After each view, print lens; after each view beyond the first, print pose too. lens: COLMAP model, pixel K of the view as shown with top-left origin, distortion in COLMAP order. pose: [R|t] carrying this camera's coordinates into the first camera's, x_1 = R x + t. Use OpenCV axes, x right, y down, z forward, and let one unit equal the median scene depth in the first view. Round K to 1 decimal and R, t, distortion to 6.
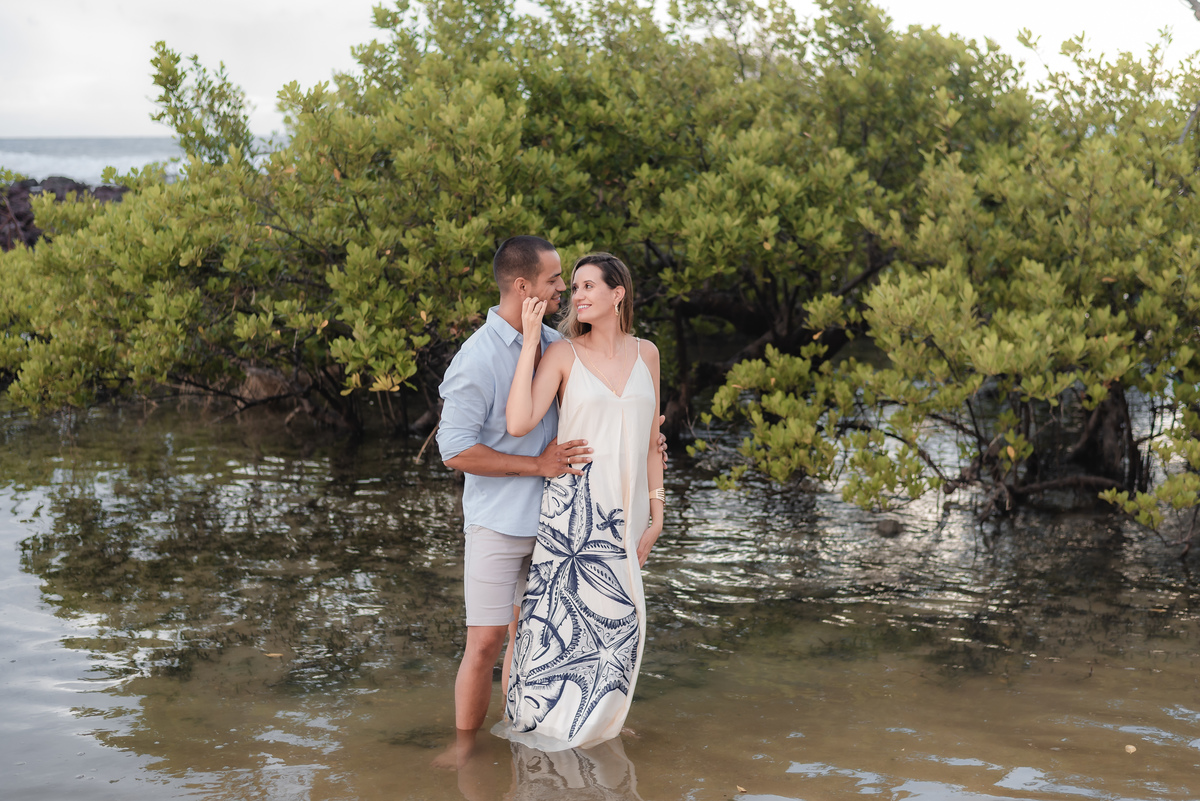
lens RADIAL K [[1784.3, 0, 601.8], [0, 1784.3, 392.9], [0, 0, 1]] dist [0.010245, 0.018326]
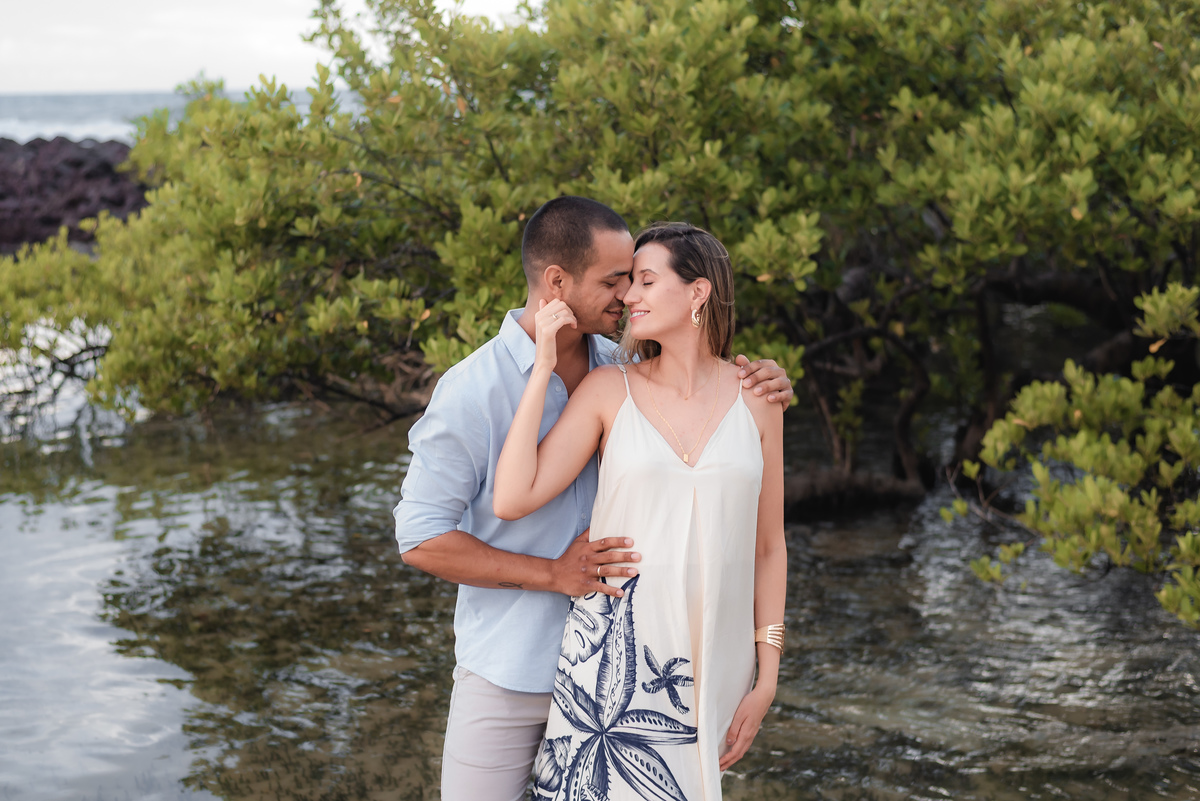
lens RADIAL K [[1948.2, 0, 599.7], [0, 1948.2, 350.1], [0, 0, 1]] dist [-0.237761, 2.701814]
pose [[0.974370, 0.029449, -0.223017, 0.121487], [-0.031303, 0.999499, -0.004779, -0.032115], [0.222764, 0.011638, 0.974803, 0.367388]]
